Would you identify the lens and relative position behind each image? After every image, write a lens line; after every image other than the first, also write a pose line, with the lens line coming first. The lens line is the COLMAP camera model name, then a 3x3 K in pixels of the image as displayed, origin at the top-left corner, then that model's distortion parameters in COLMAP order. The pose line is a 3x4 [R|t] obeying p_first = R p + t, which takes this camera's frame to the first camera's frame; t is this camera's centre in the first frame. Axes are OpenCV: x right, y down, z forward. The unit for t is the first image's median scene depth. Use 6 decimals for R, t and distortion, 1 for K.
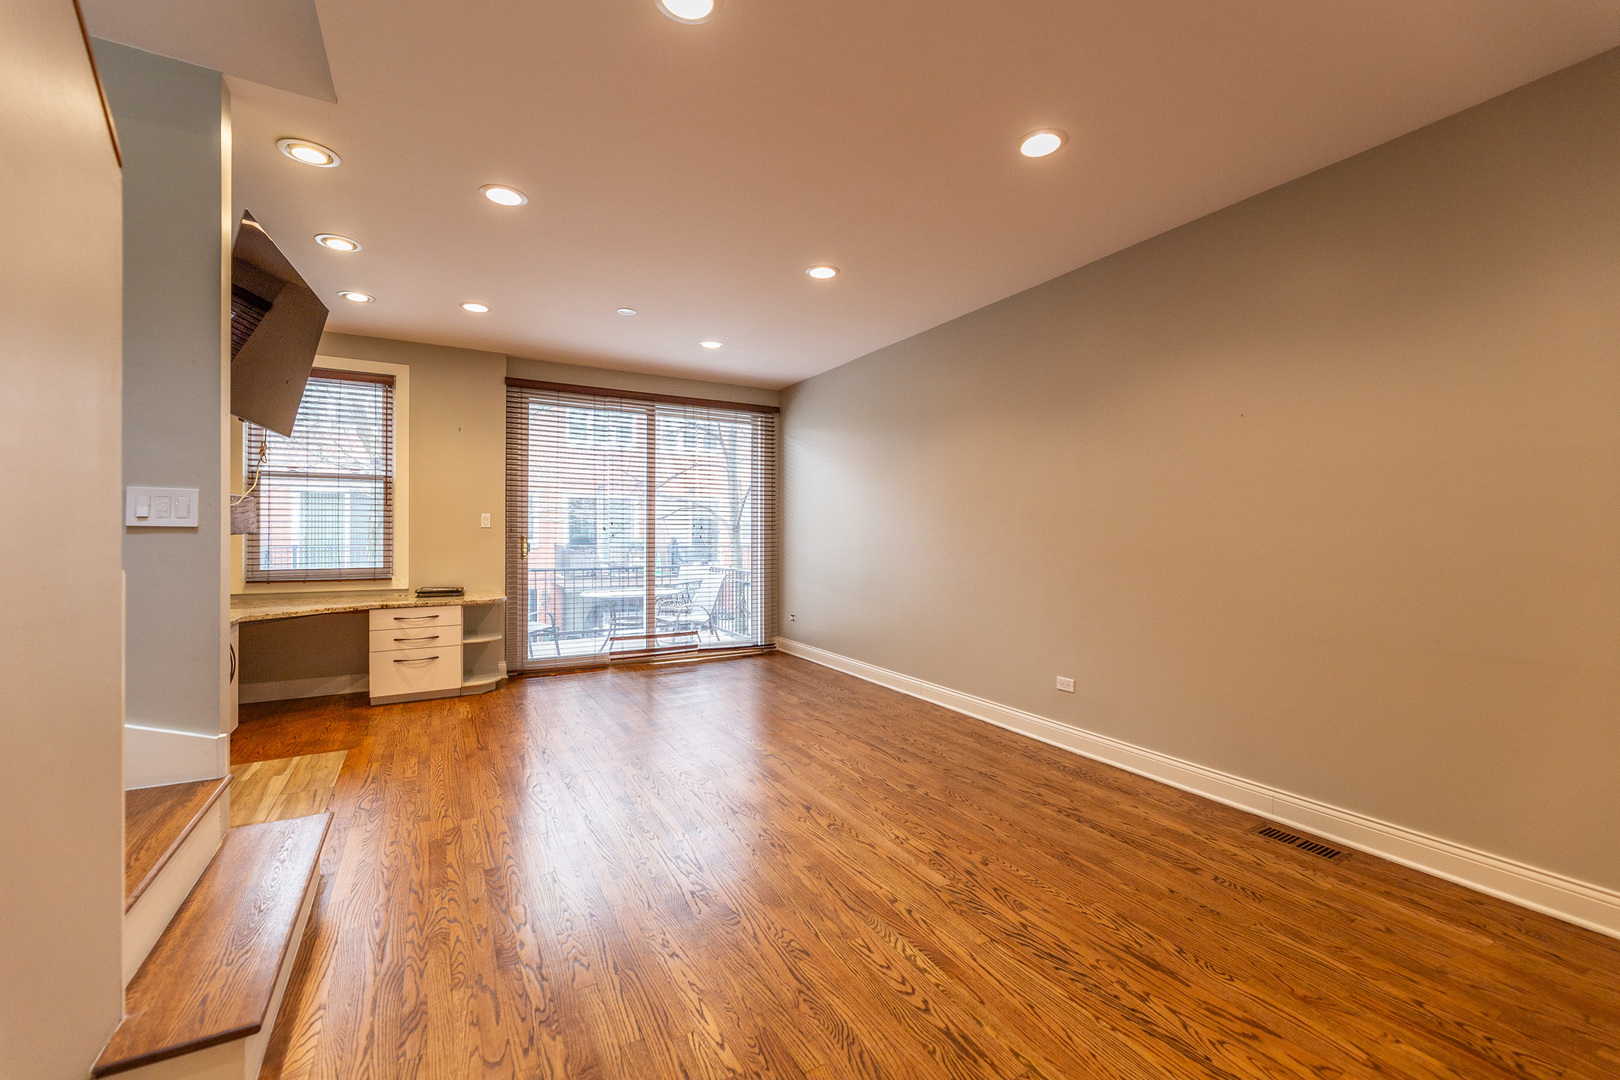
lens RADIAL K [[657.7, 0, 808.5], [0, 657.7, 529.2], [0, 0, 1]] dist [-0.000282, -0.000363]
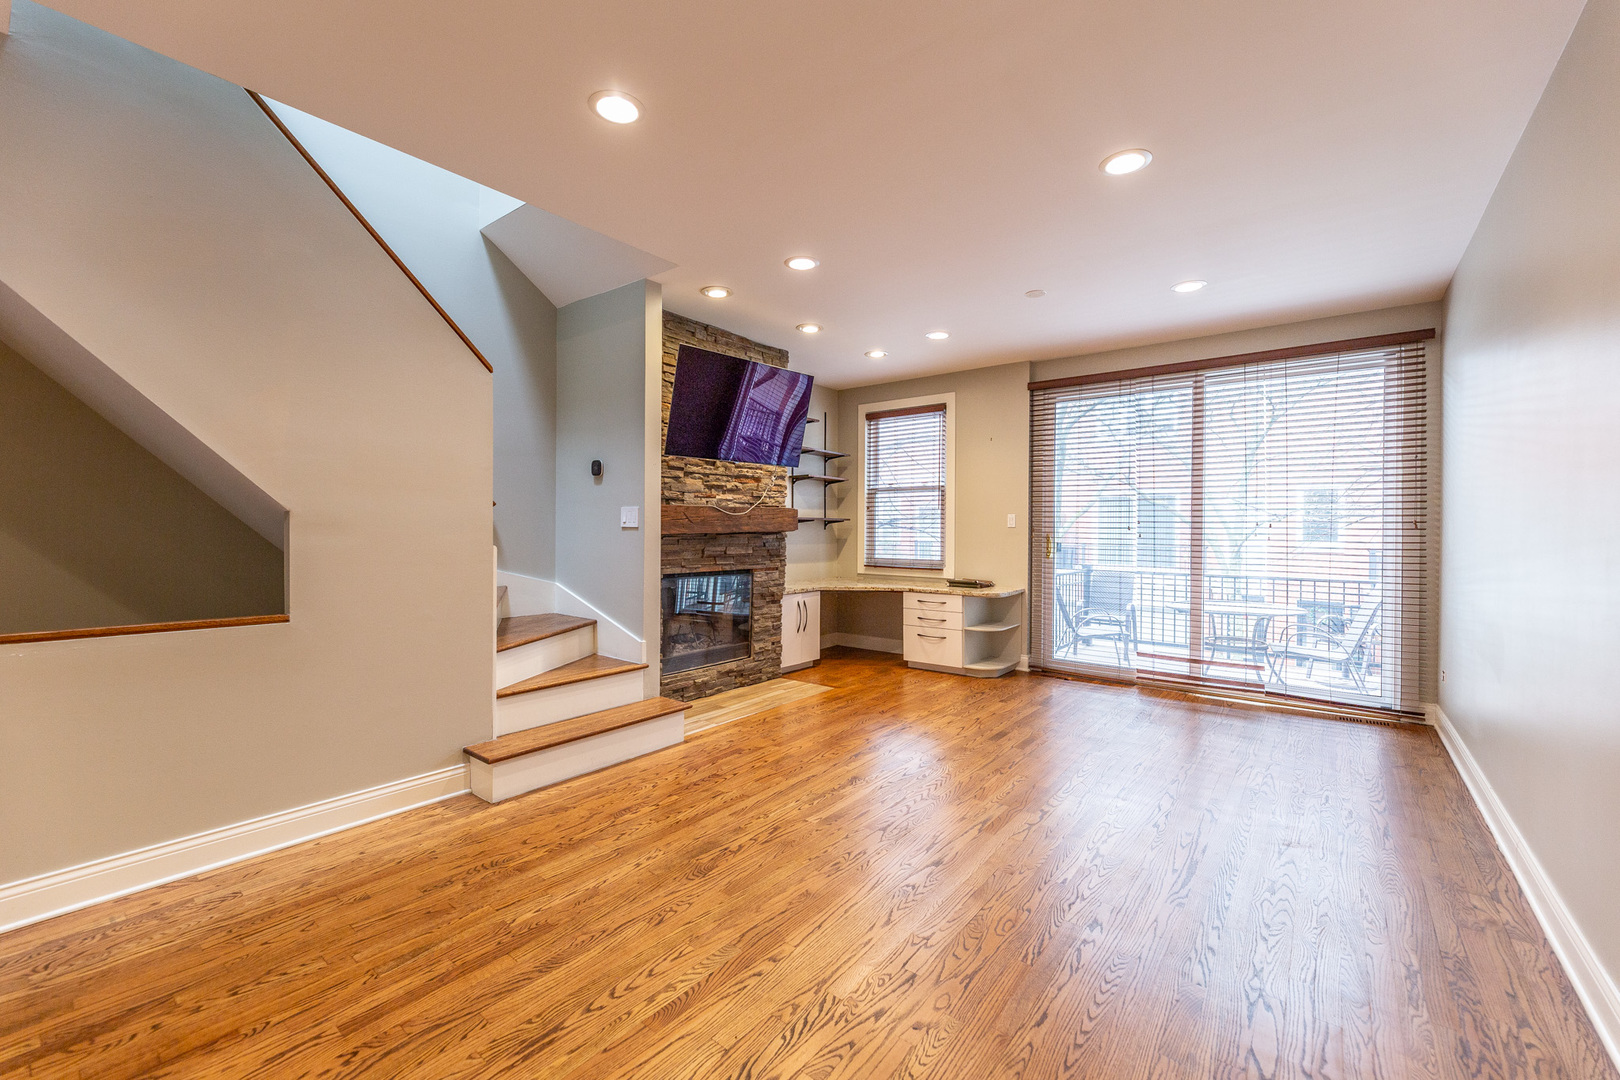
lens RADIAL K [[657.7, 0, 810.8], [0, 657.7, 531.9], [0, 0, 1]] dist [-0.000282, -0.000363]
pose [[0.372868, 0.001729, -0.927883, 0.445131], [0.000165, 0.999998, 0.001930, 0.003107], [0.927884, -0.000873, 0.372867, 0.343074]]
